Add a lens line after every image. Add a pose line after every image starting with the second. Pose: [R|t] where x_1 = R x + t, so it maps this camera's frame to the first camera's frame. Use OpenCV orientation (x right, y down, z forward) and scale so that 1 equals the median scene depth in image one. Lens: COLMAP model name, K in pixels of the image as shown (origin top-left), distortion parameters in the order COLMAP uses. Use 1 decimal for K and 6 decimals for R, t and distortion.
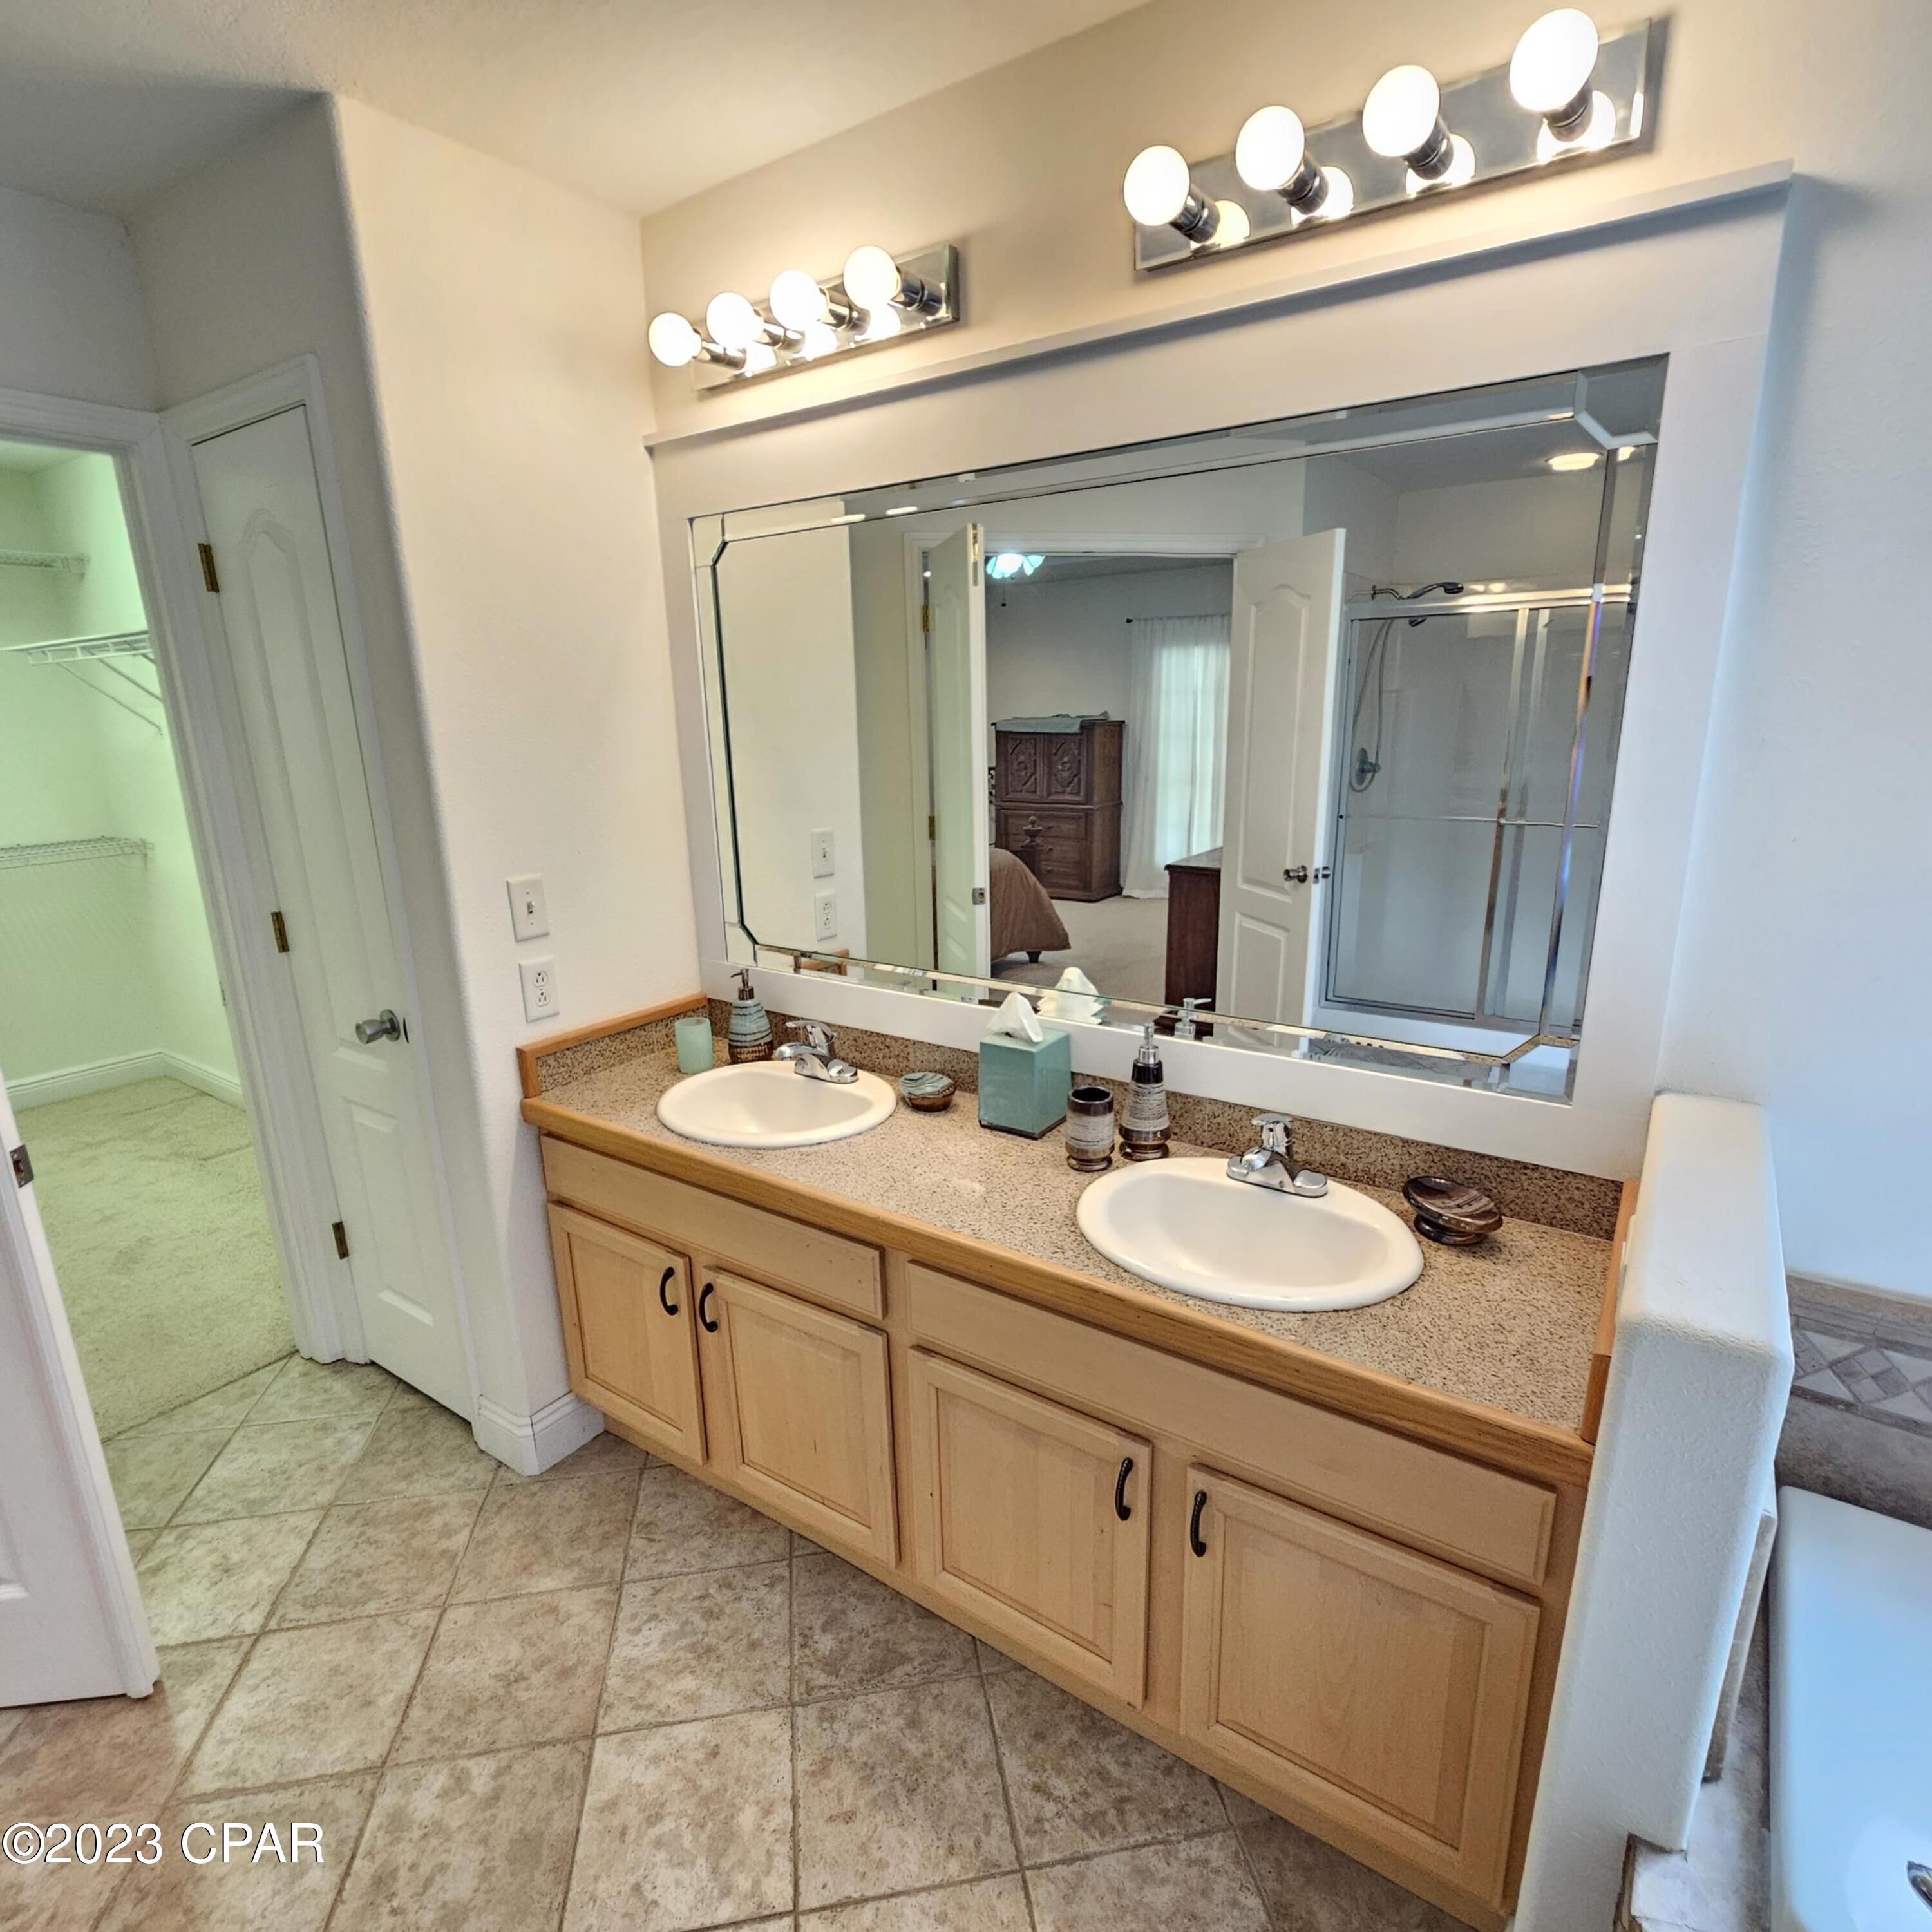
lens RADIAL K [[1059.4, 0, 964.5], [0, 1059.4, 973.9], [0, 0, 1]] dist [-0.007247, 0.001683]
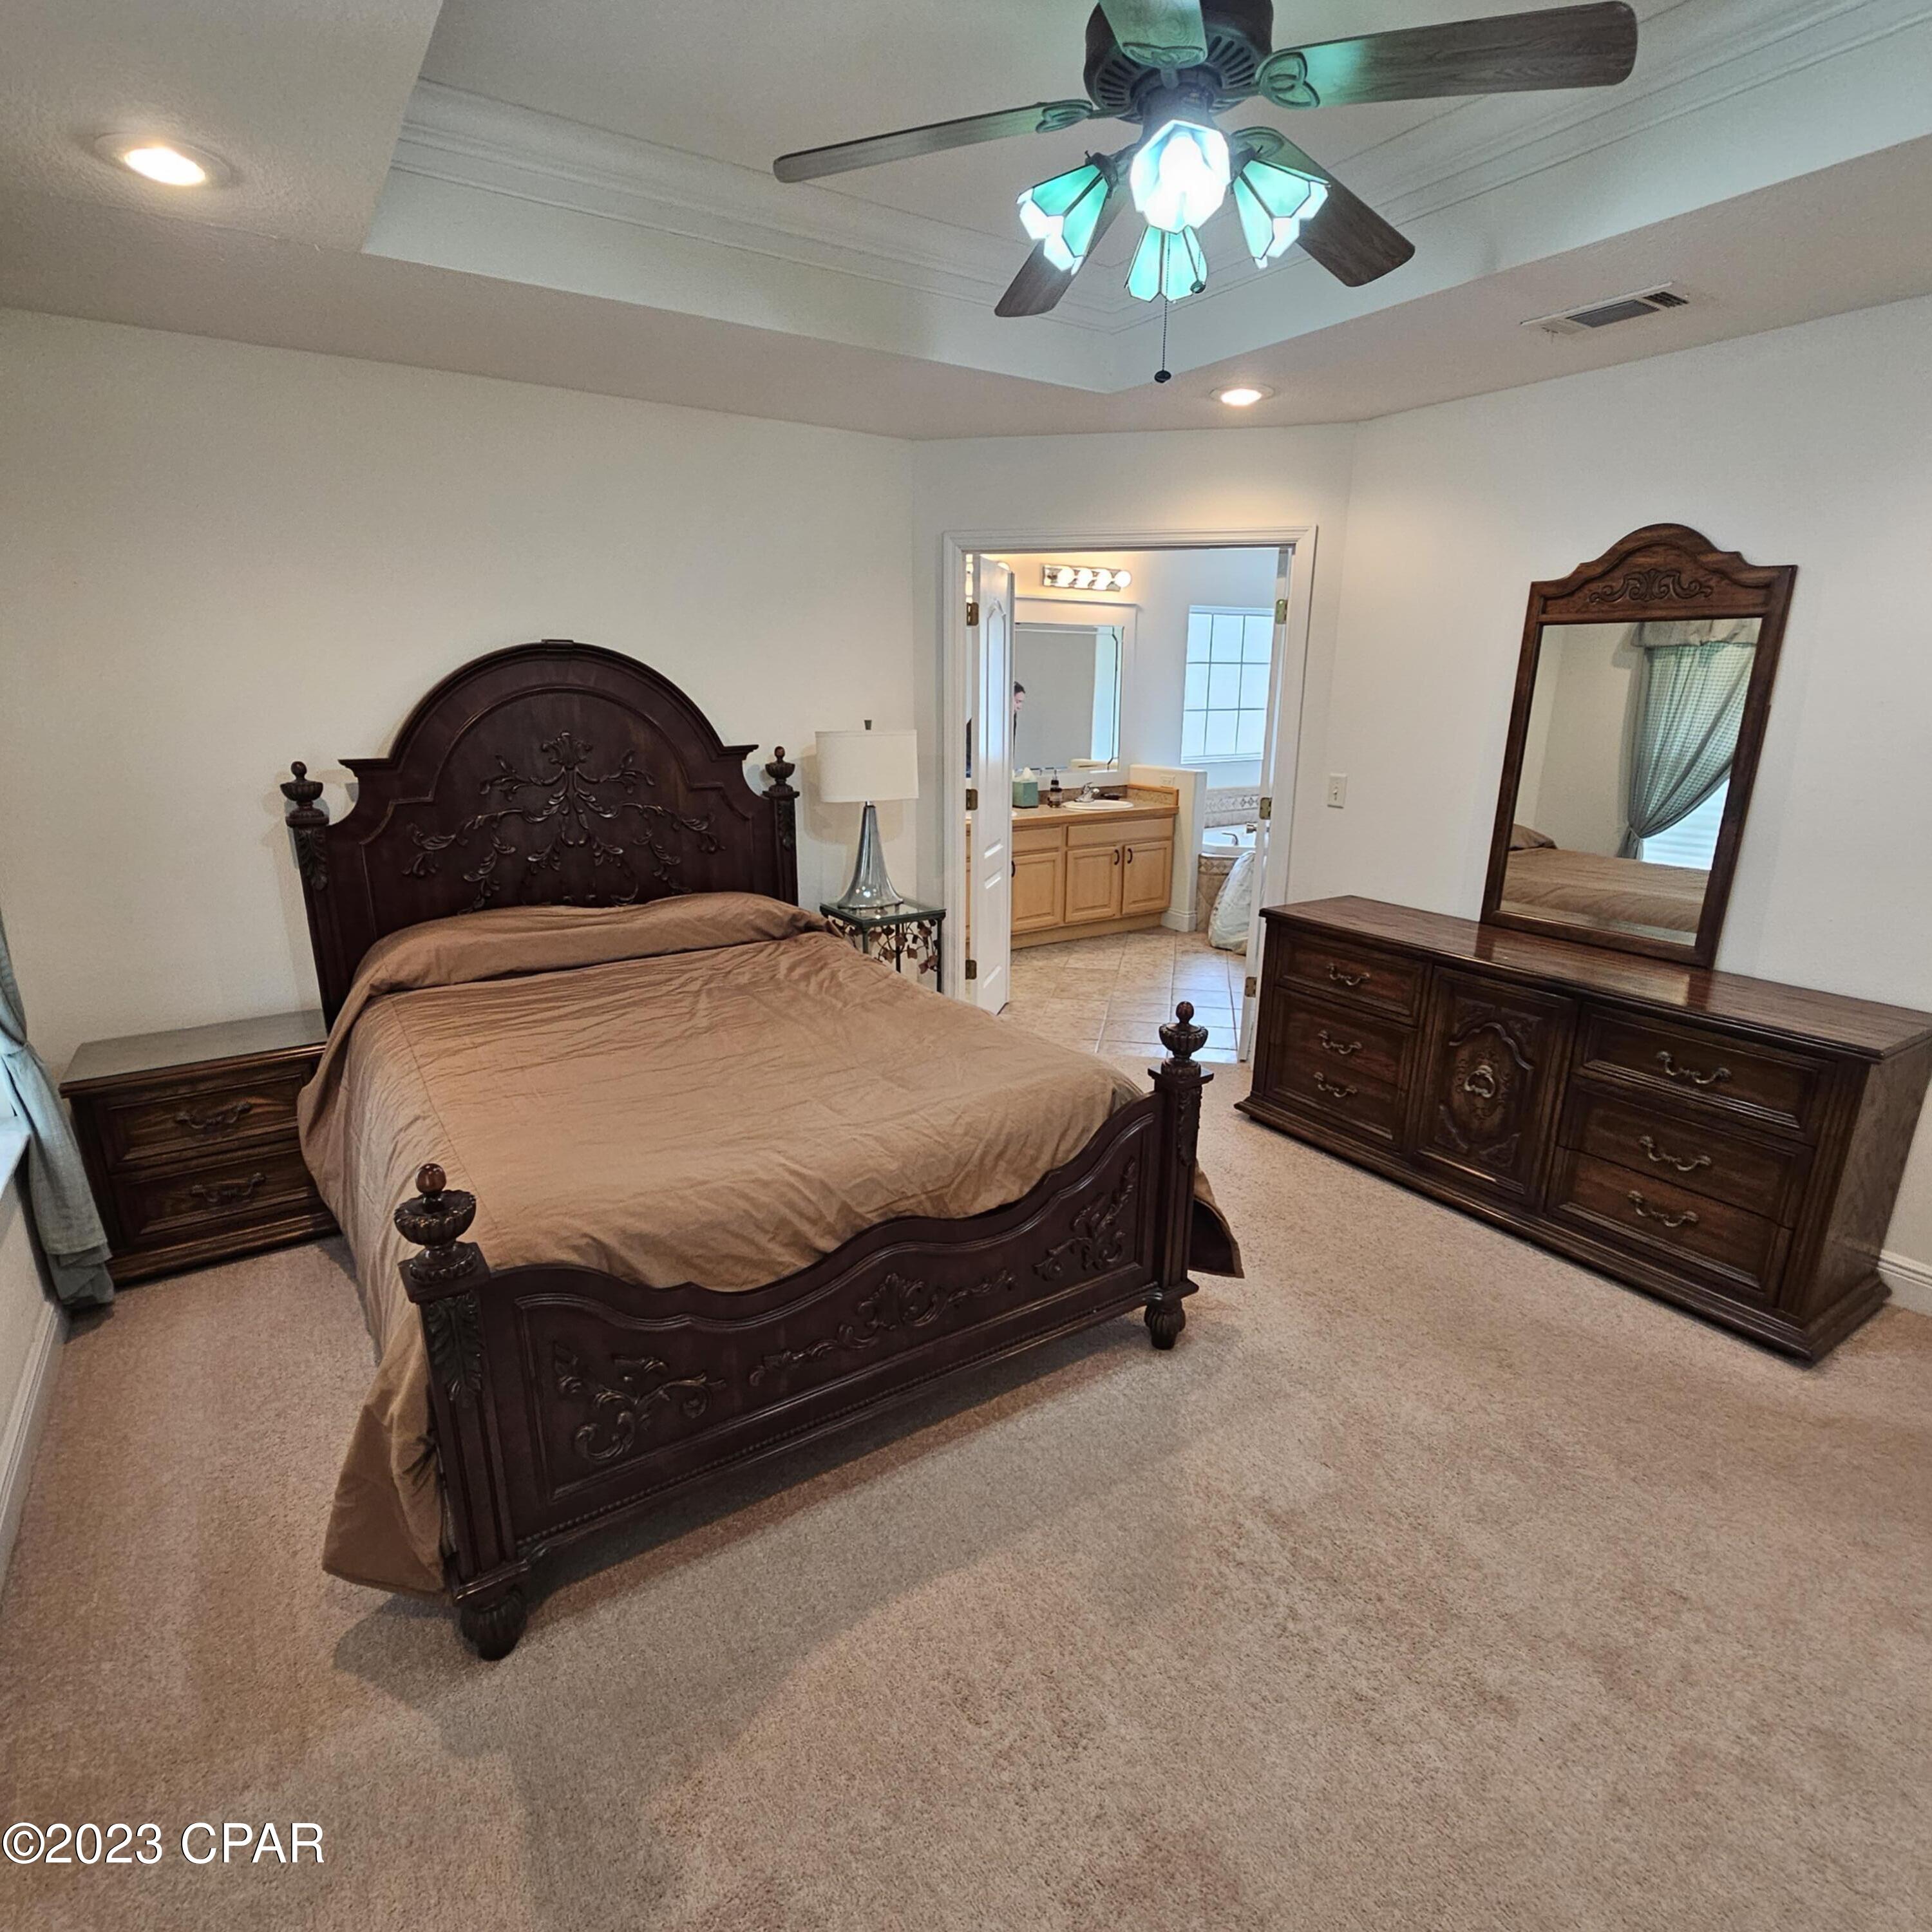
lens RADIAL K [[1061.5, 0, 962.7], [0, 1061.5, 977.8], [0, 0, 1]] dist [-0.002594, 0.001386]
pose [[0.364347, -0.230384, 0.902316, -4.429953], [0.228543, 0.961406, 0.153187, 0.126686], [-0.902784, 0.150405, 0.402938, -0.192090]]
